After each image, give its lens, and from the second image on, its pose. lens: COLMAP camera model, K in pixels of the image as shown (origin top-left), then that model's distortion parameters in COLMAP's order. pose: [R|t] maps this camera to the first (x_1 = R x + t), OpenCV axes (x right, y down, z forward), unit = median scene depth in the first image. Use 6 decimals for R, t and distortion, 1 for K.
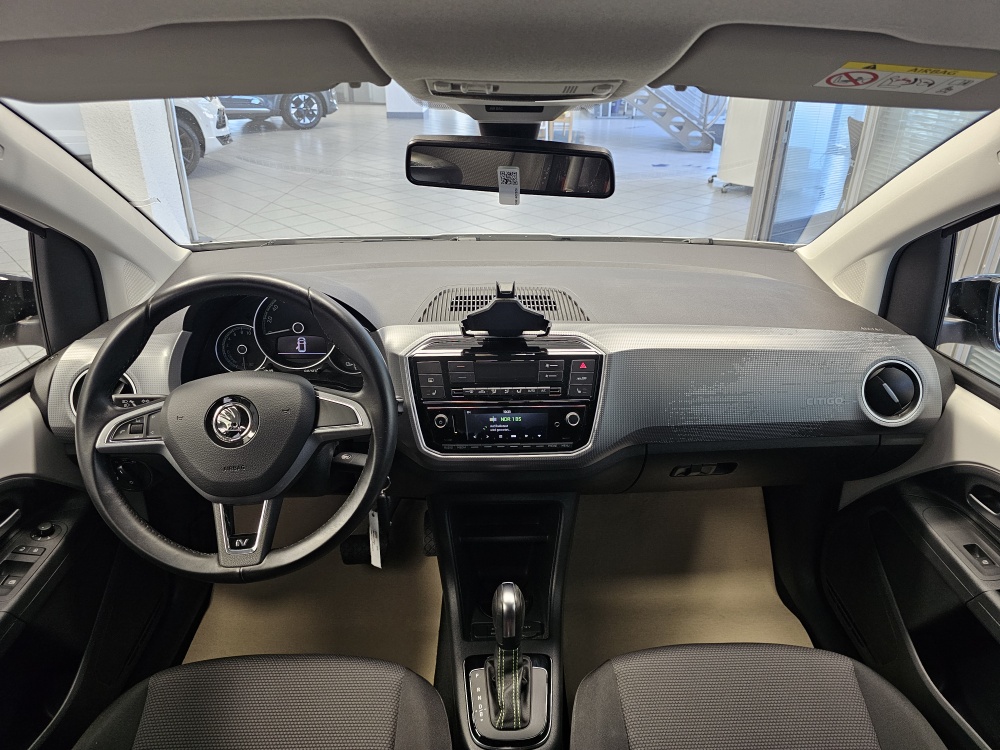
lens RADIAL K [[657.3, 0, 499.4], [0, 657.3, 376.1], [0, 0, 1]] dist [0.022401, -0.010080]
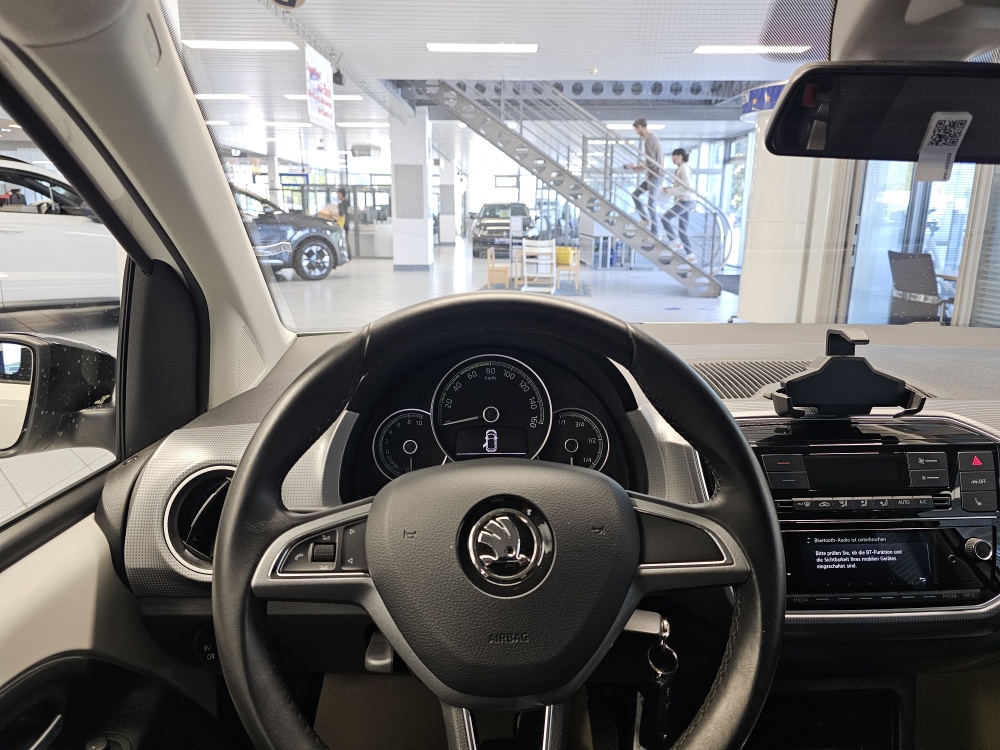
lens RADIAL K [[676.1, 0, 499.0], [0, 676.1, 376.3], [0, 0, 1]] dist [0.062602, -0.062553]
pose [[0.999903, -0.008843, -0.010720, -0.323340], [0.006259, 0.975323, -0.220692, 0.046921], [0.012407, 0.220604, 0.975285, 0.346981]]
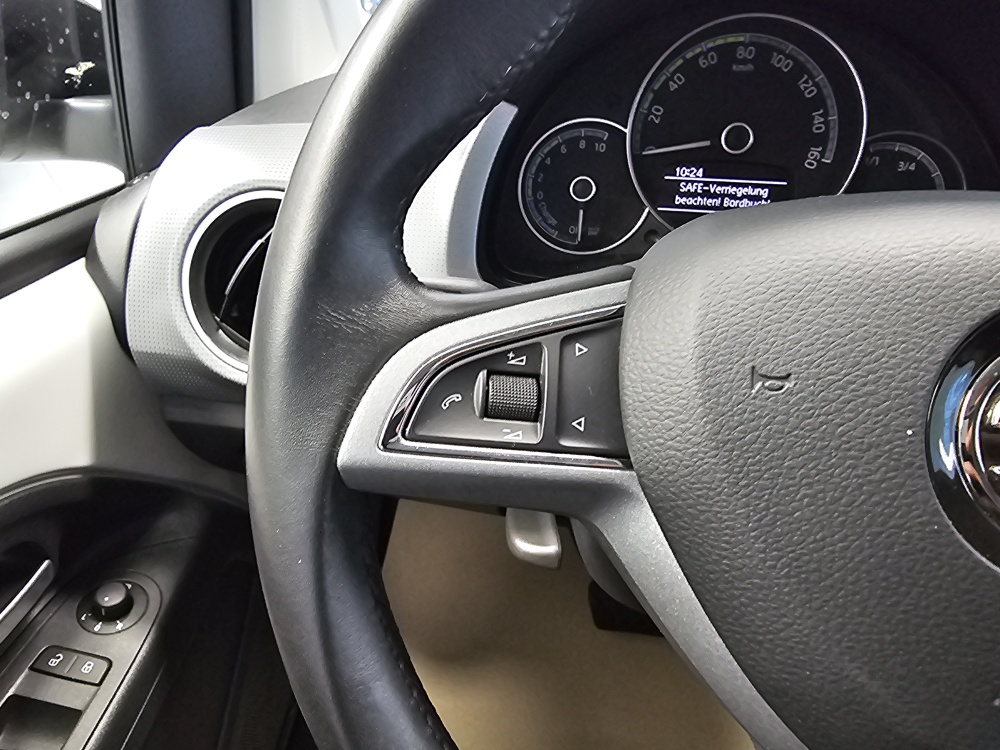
lens RADIAL K [[727.4, 0, 489.8], [0, 727.4, 375.3], [0, 0, 1]] dist [-0.005376, 0.005576]
pose [[0.989952, 0.087202, -0.111319, -0.422852], [-0.077393, 0.992967, 0.089587, 0.039120], [0.118348, -0.080071, 0.989739, 0.605090]]
